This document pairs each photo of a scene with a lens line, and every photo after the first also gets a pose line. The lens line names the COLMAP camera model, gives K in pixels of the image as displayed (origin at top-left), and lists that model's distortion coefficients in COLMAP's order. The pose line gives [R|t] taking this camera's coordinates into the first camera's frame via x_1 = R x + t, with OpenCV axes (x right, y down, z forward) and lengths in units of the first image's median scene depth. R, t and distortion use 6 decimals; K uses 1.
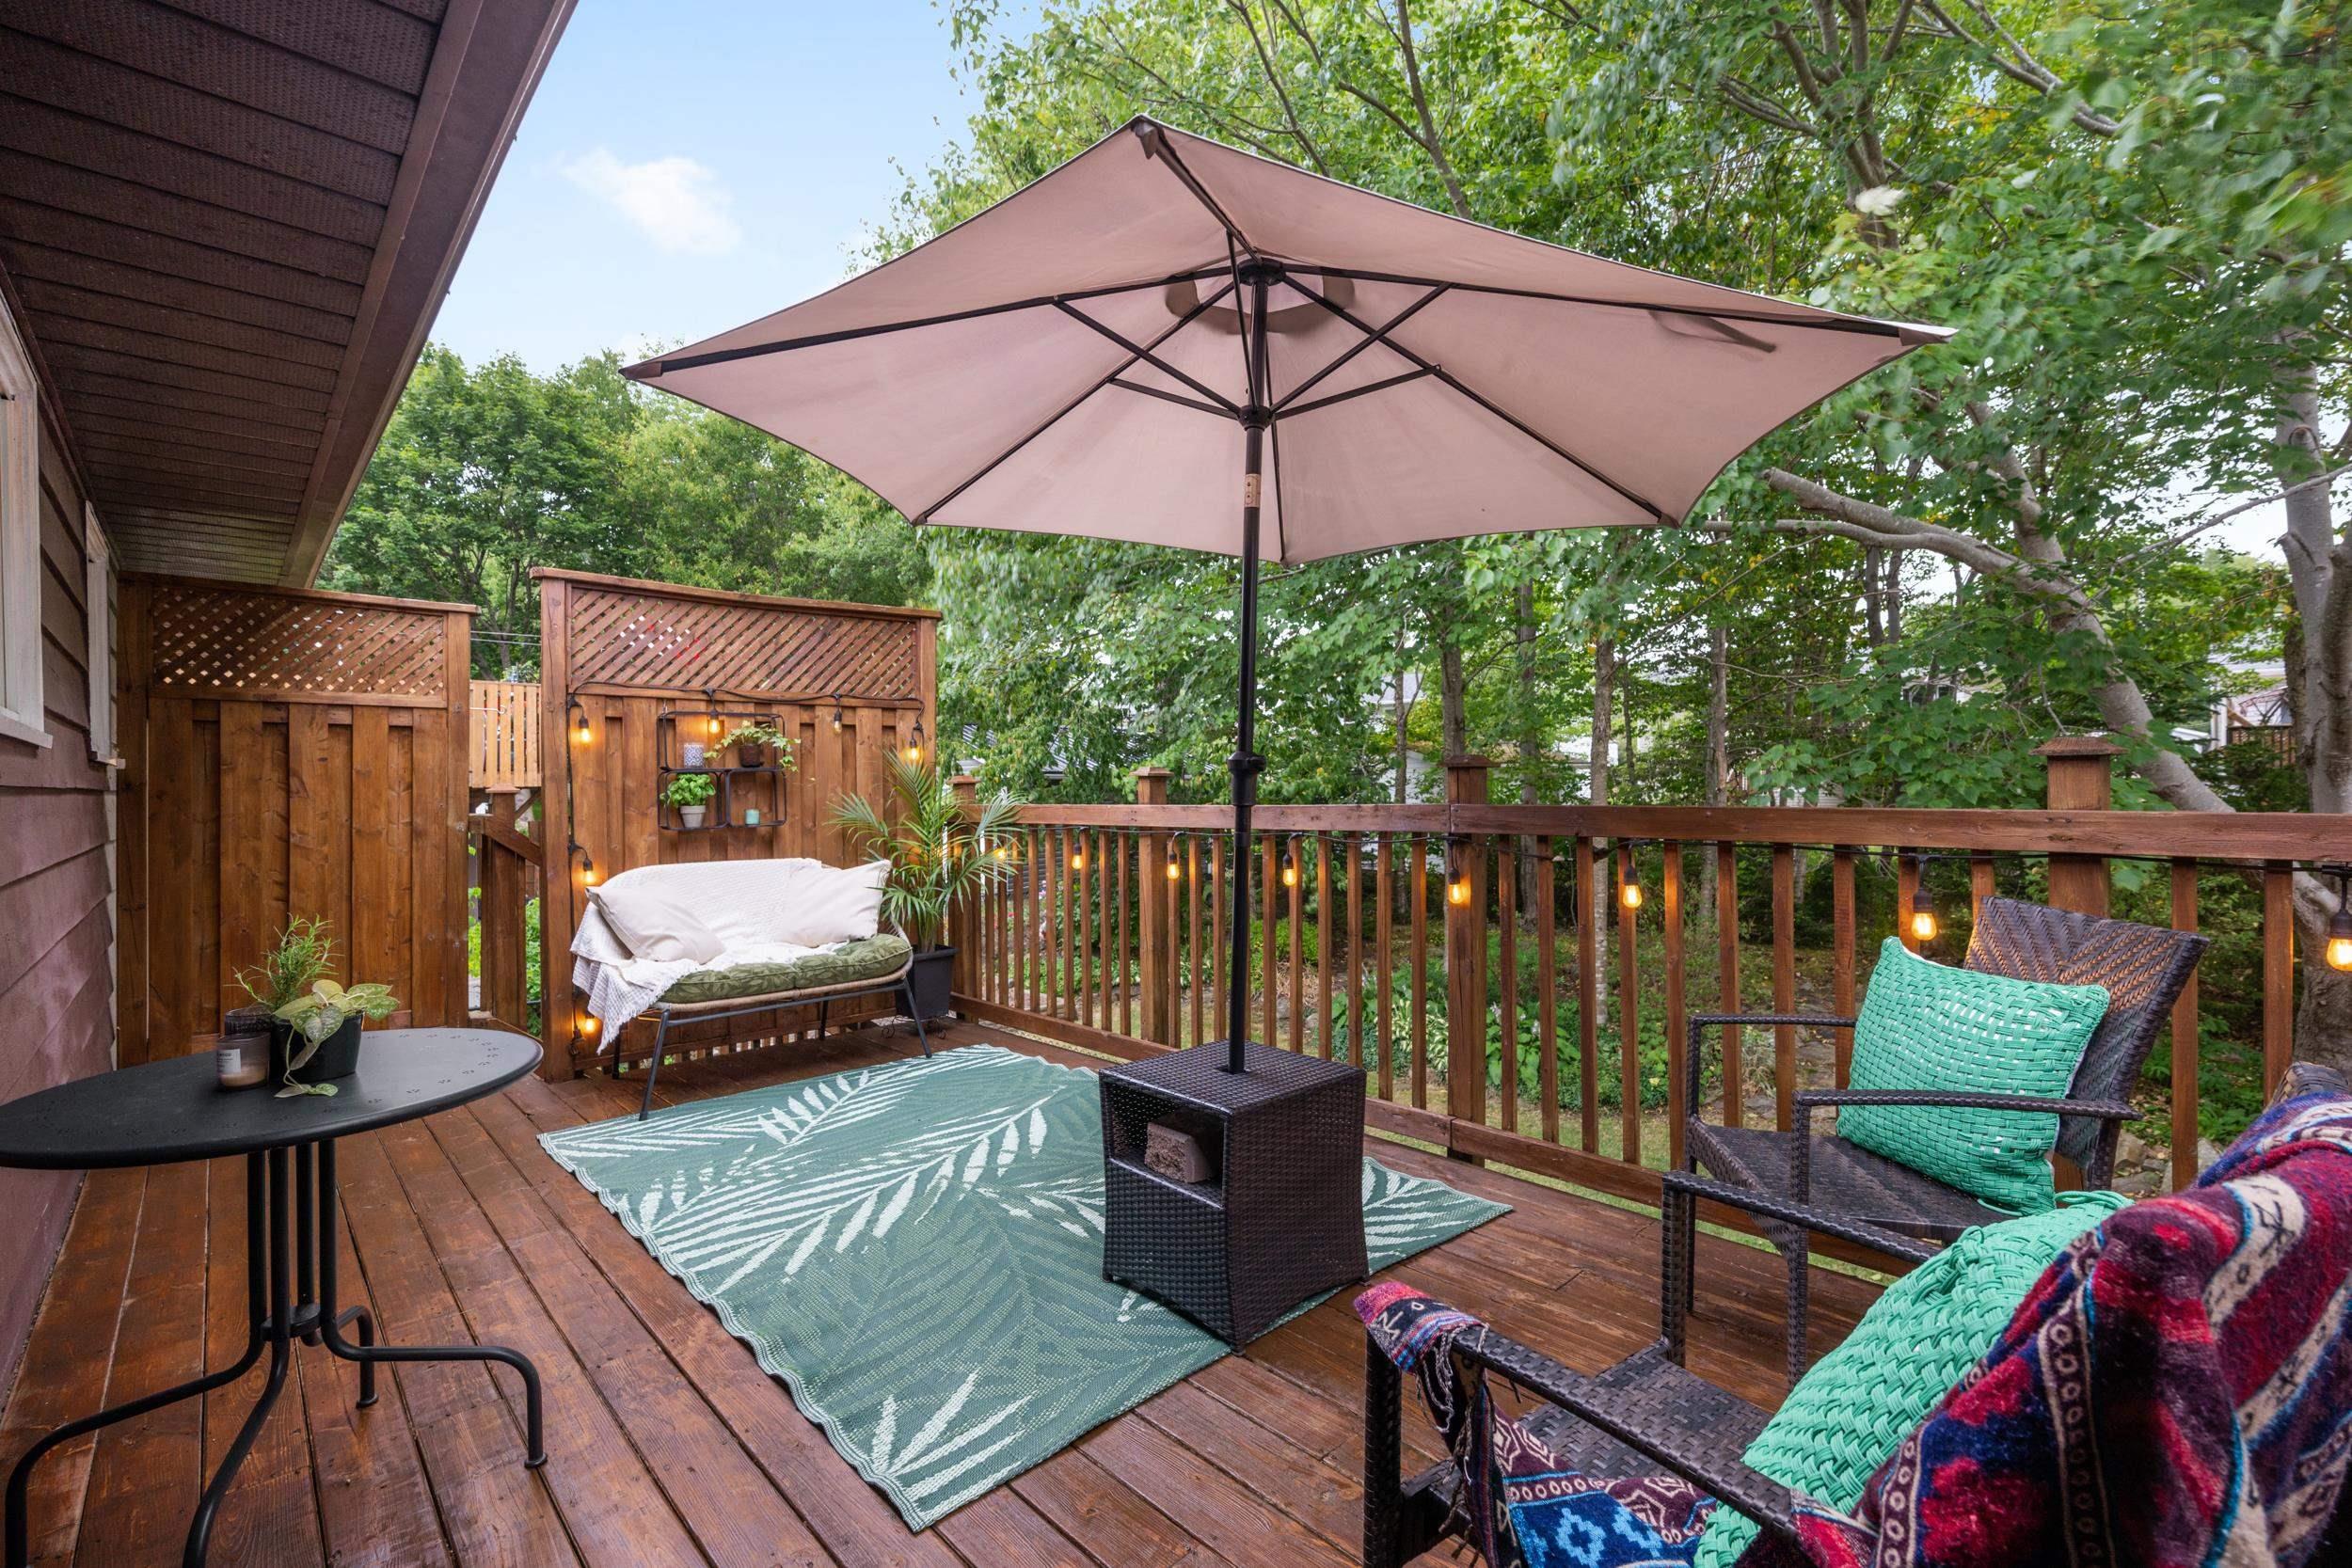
lens RADIAL K [[1043.0, 0, 1170.3], [0, 1043.0, 787.2], [0, 0, 1]] dist [-0.000016, 0.000063]
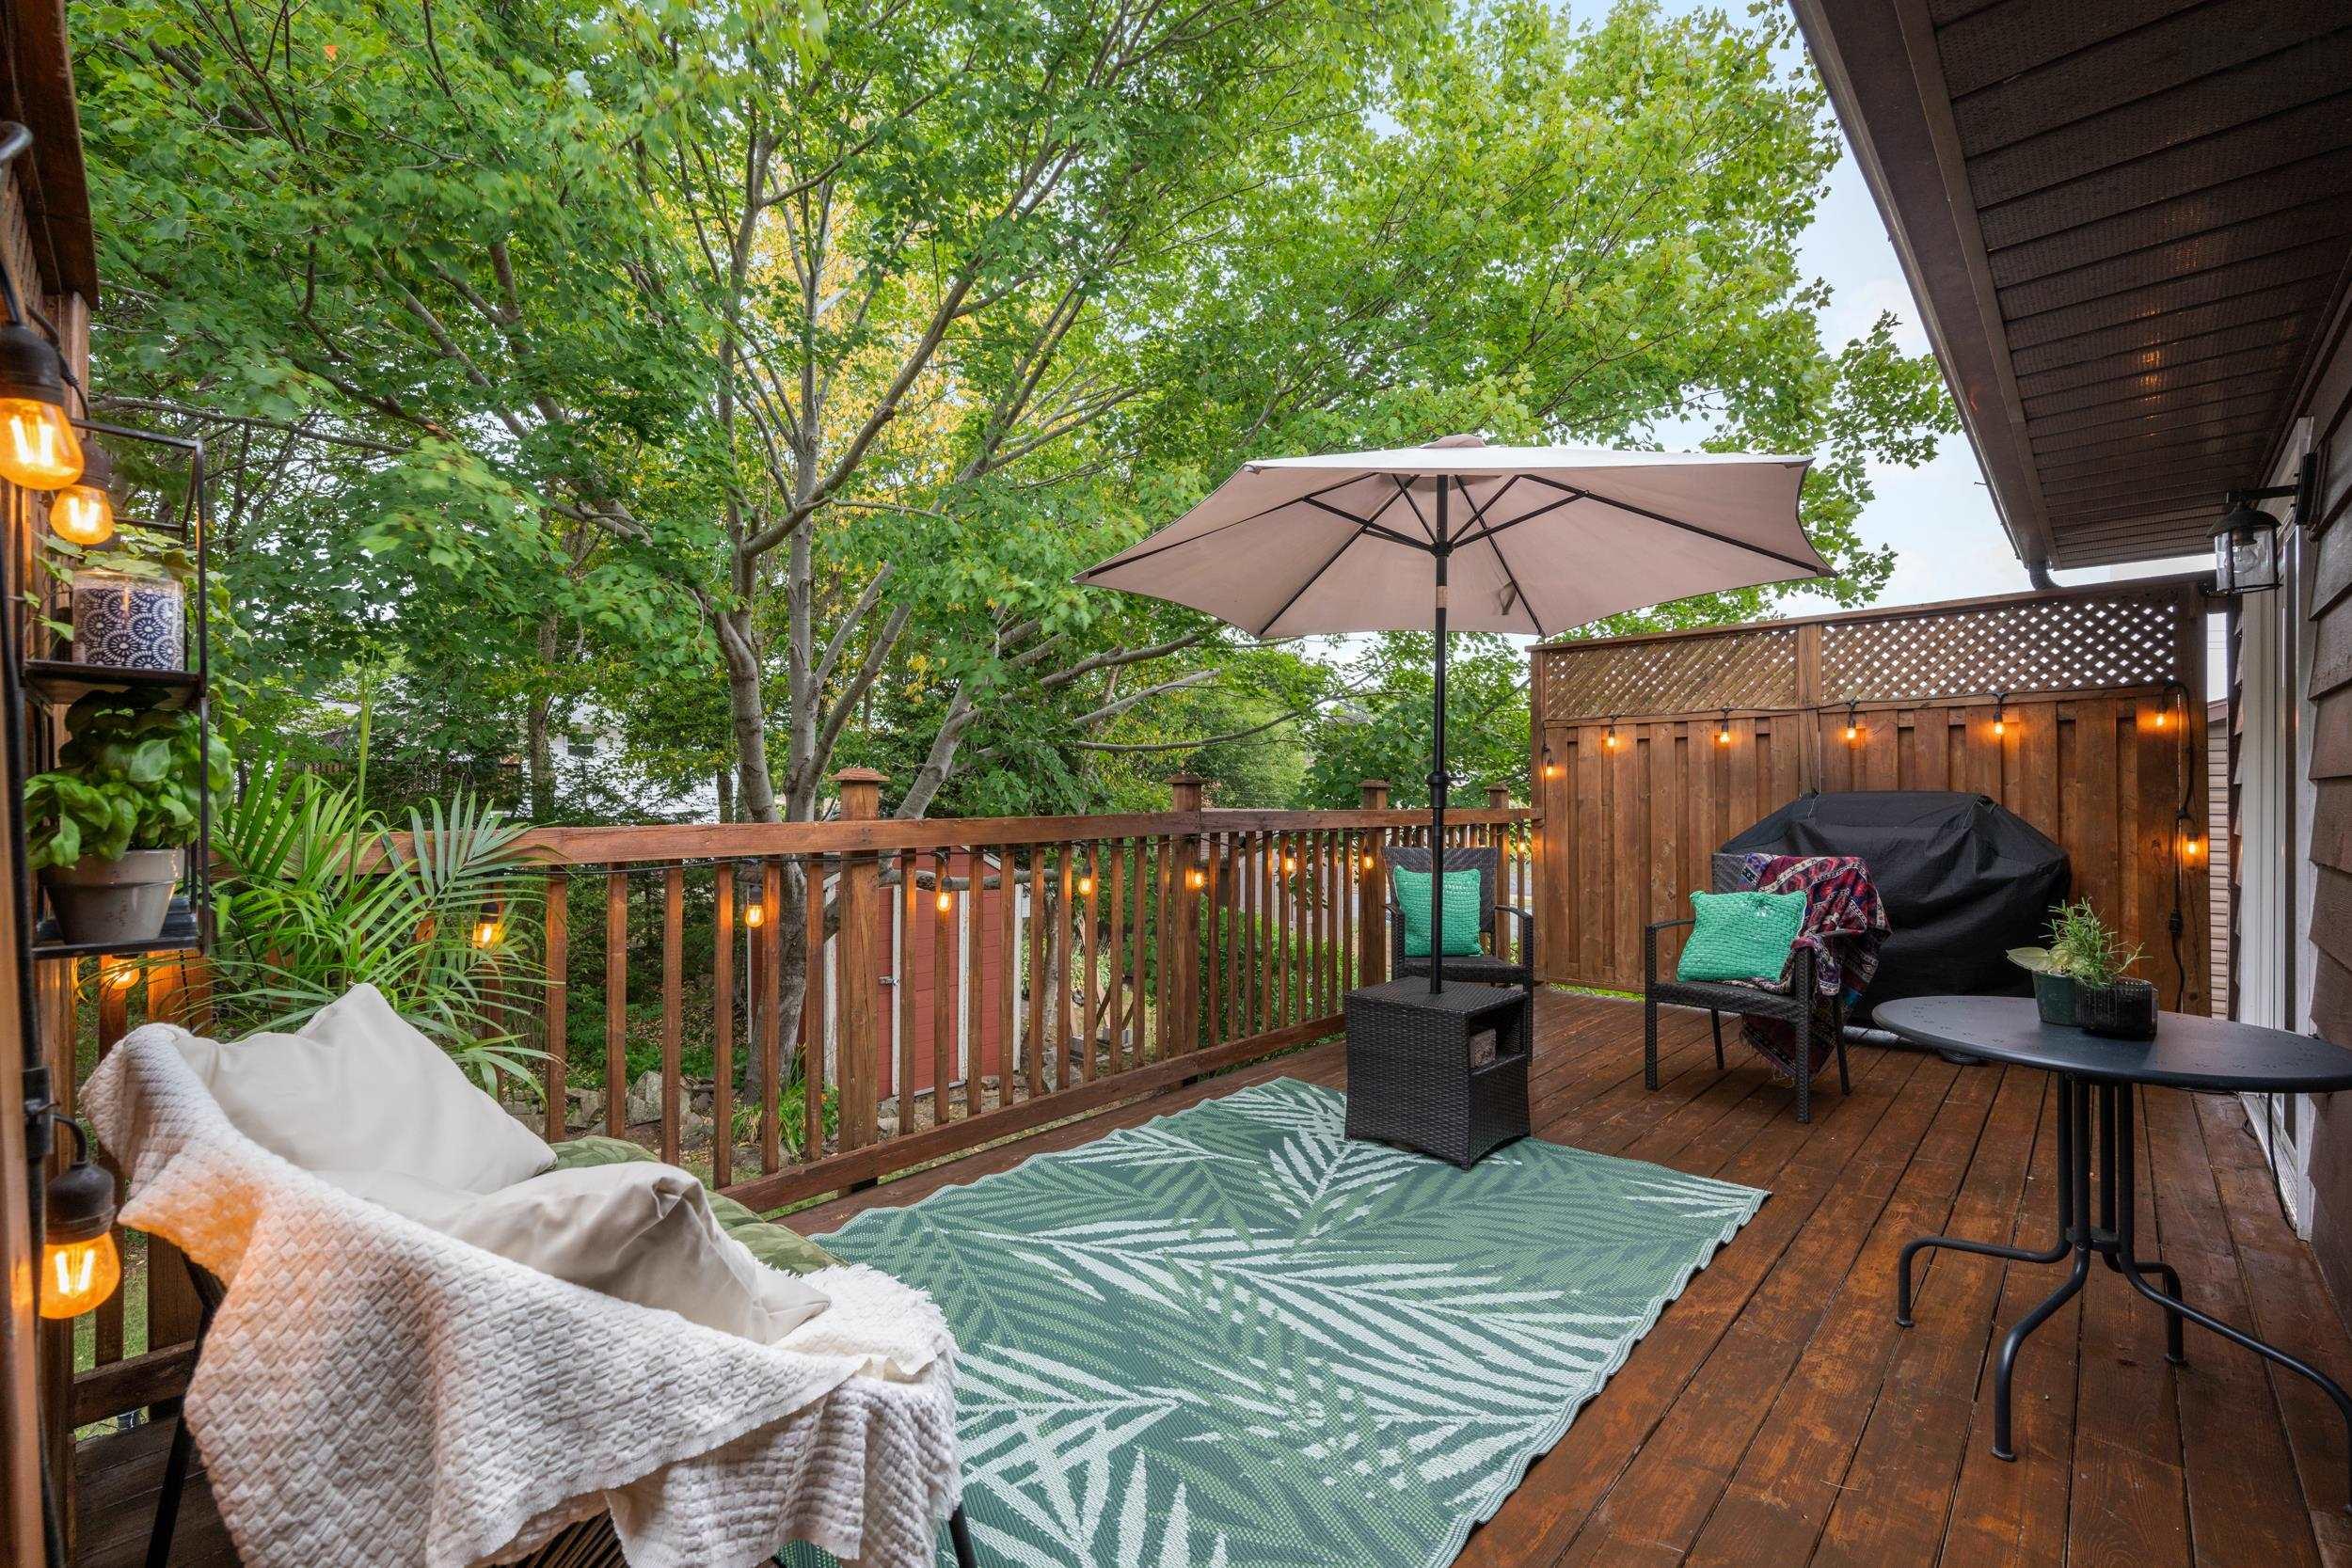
lens RADIAL K [[1043.0, 0, 1170.6], [0, 1043.0, 798.1], [0, 0, 1]] dist [-0.000016, 0.000063]
pose [[-0.090738, 0.011854, 0.995804, -1.066008], [0.004584, 0.999924, -0.011485, 0.013751], [-0.995864, 0.003523, -0.090786, 1.187187]]
